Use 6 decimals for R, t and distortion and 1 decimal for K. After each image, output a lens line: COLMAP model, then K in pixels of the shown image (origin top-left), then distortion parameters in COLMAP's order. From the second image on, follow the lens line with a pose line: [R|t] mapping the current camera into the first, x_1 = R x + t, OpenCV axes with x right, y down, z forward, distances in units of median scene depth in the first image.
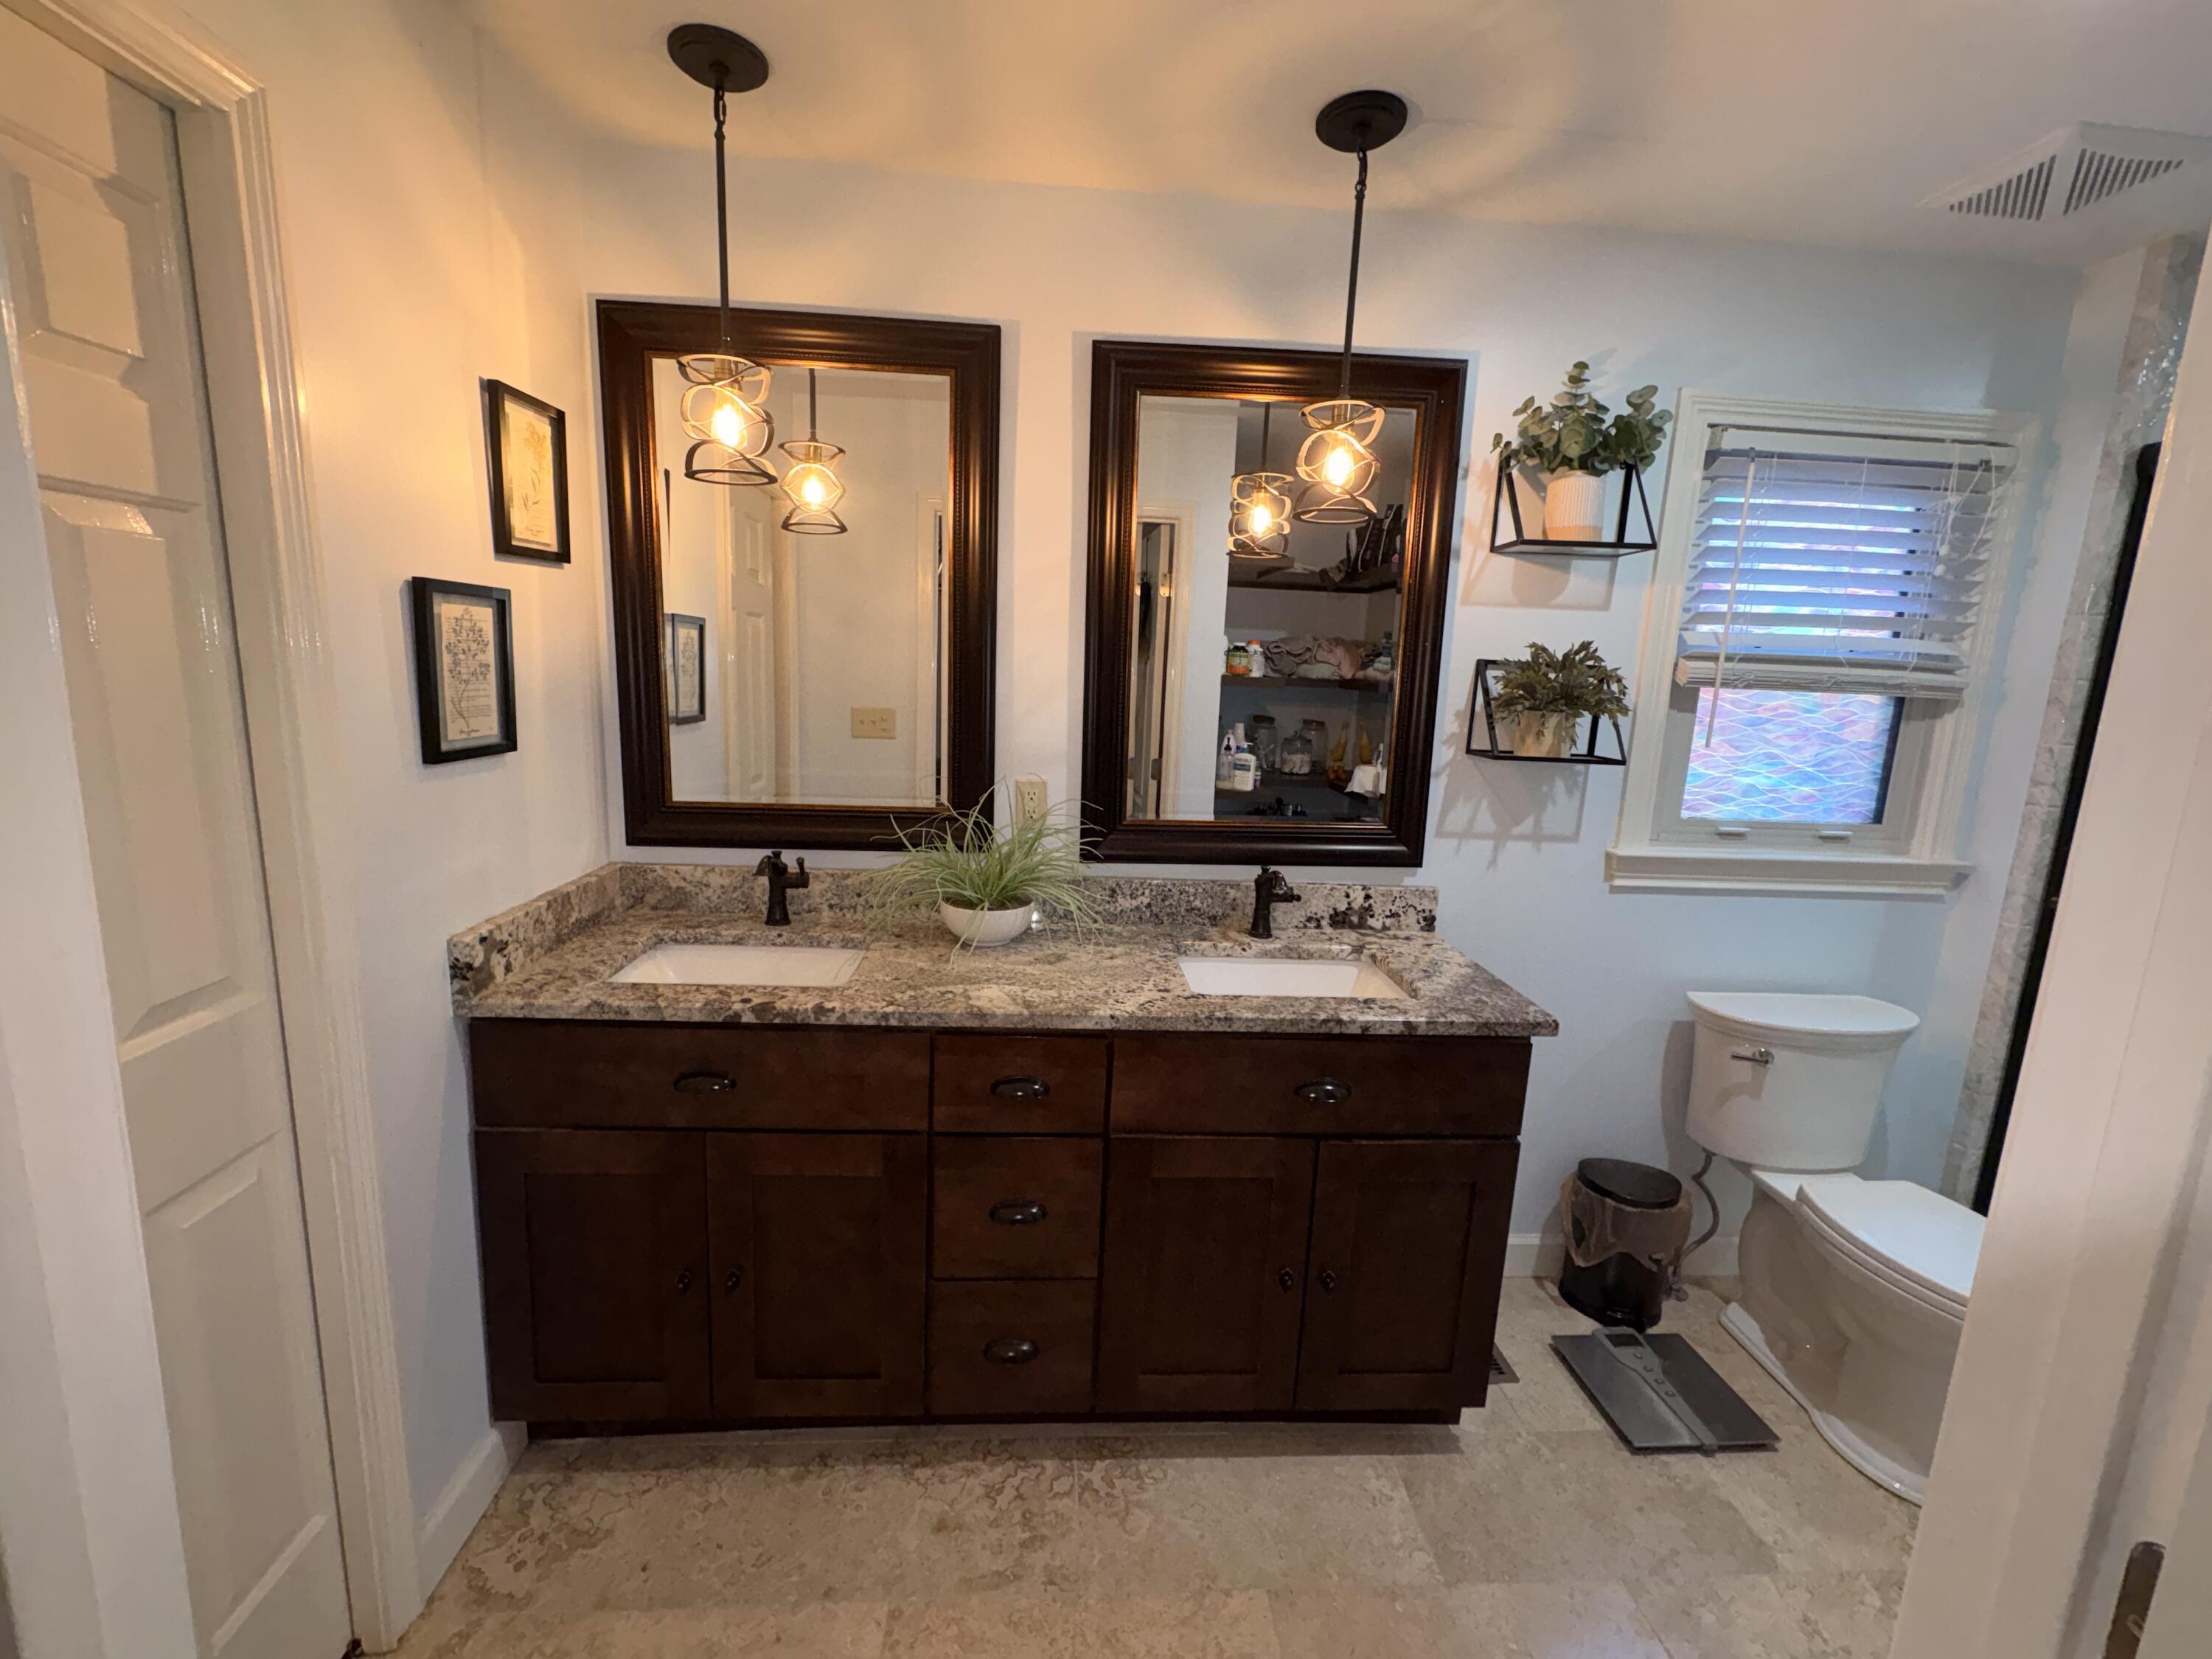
lens RADIAL K [[926.5, 0, 1106.0], [0, 926.5, 829.5], [0, 0, 1]] dist [-0.000222, 0.000542]
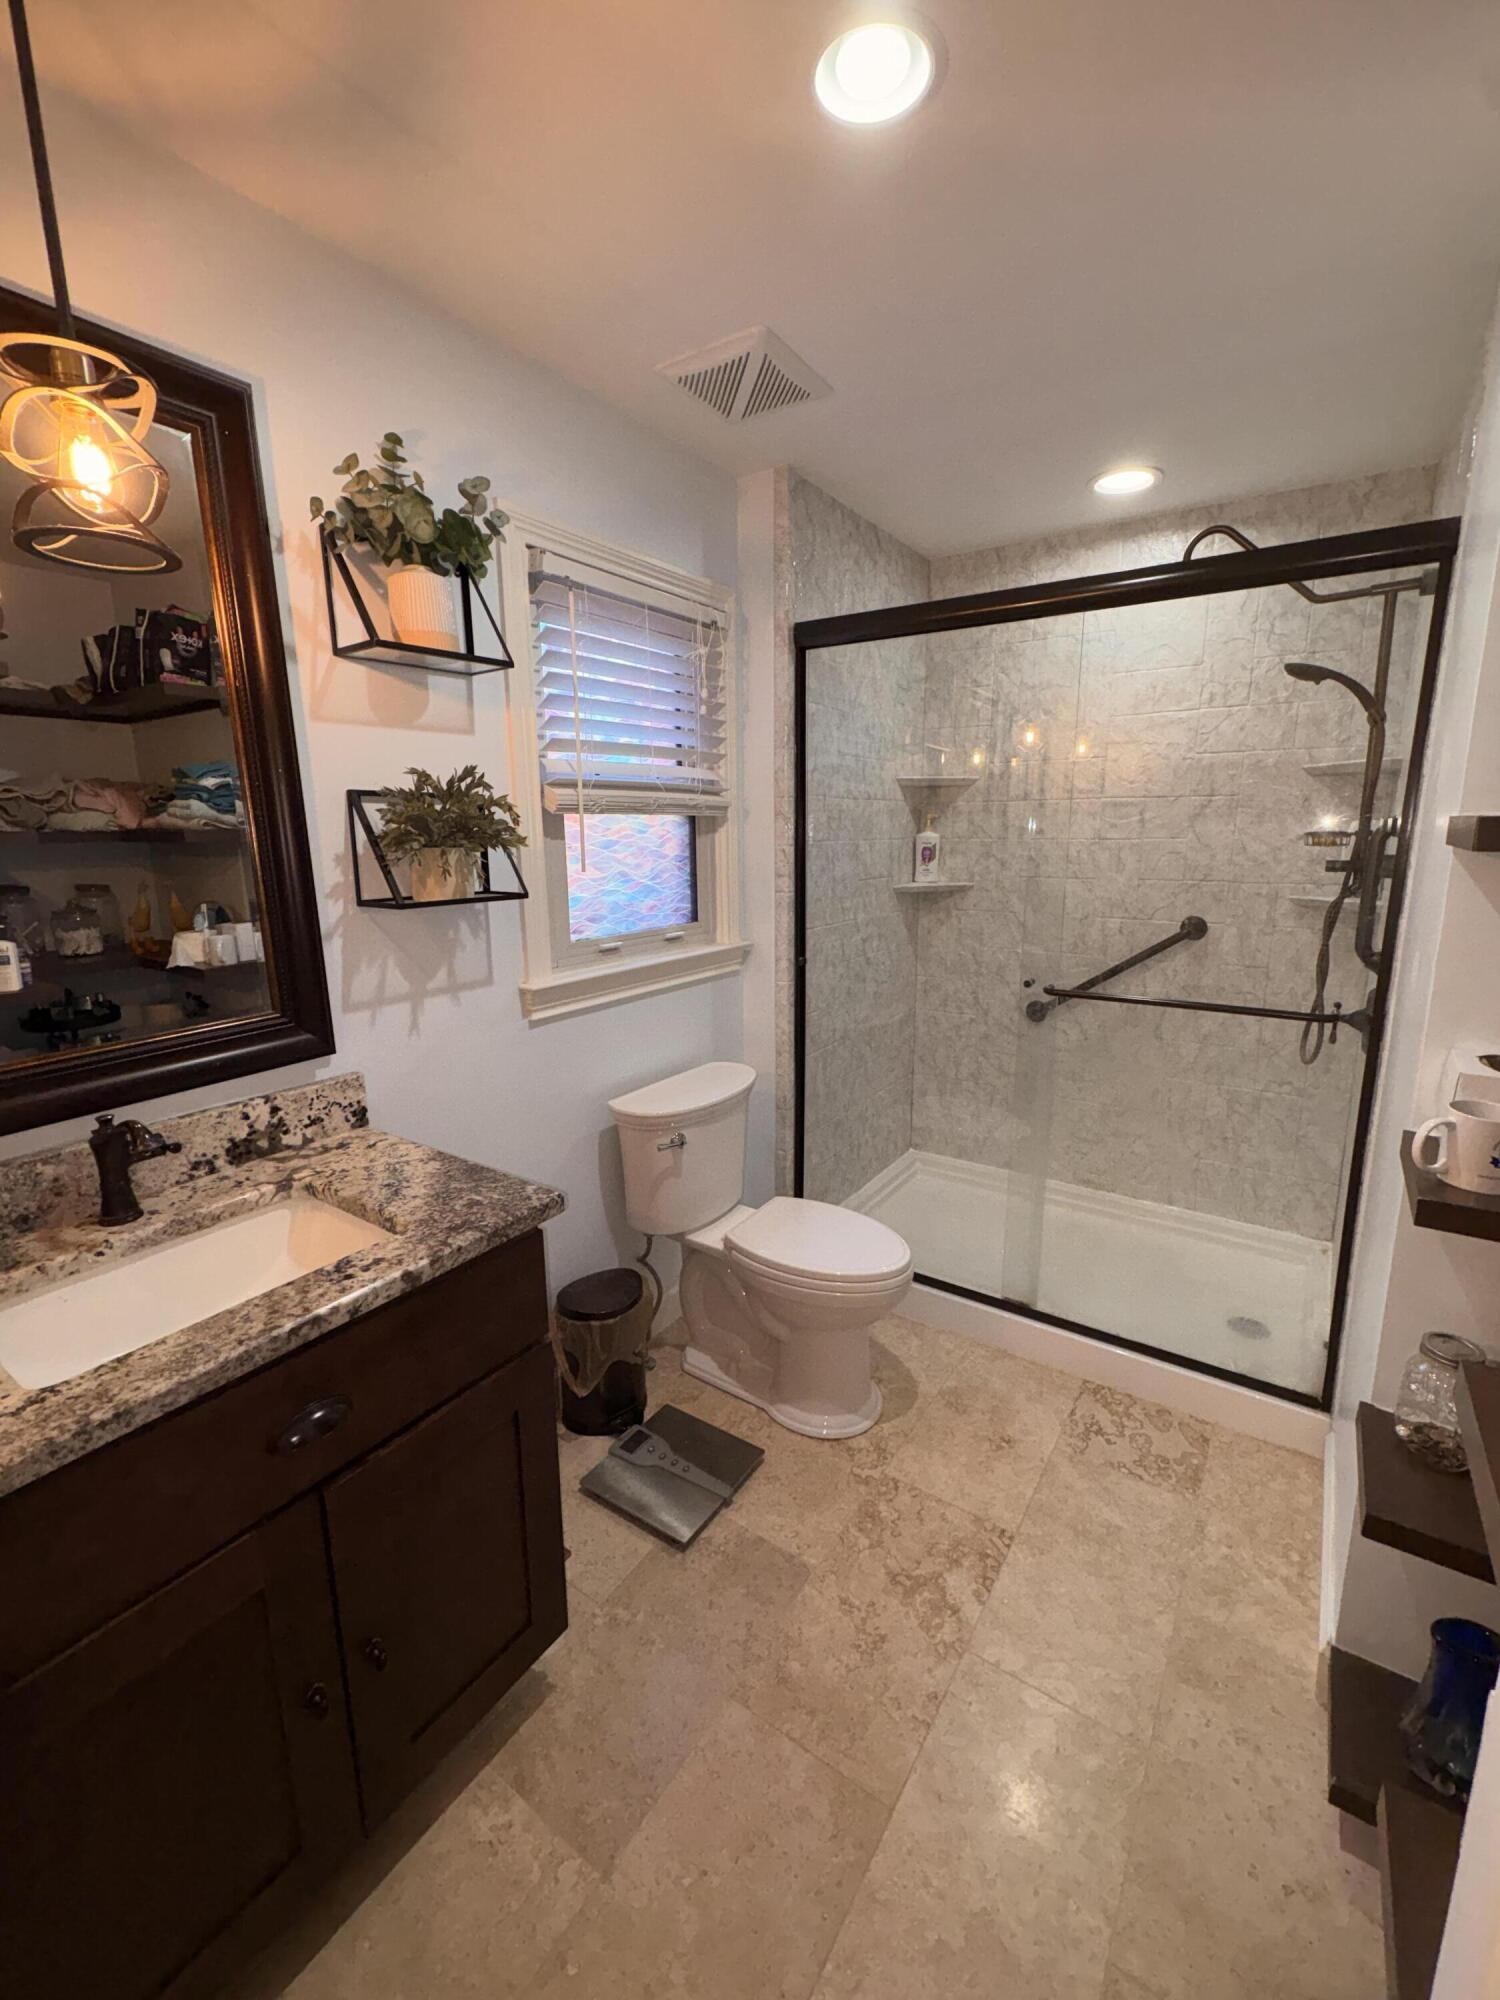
lens RADIAL K [[837.7, 0, 750.0], [0, 837.7, 1000.0], [0, 0, 1]] dist [-0.000222, 0.000542]
pose [[0.620024, -0.206856, 0.756823, 0.025142], [0.171632, 0.977015, 0.126431, -0.036049], [-0.765580, 0.051505, 0.641276, 0.270483]]
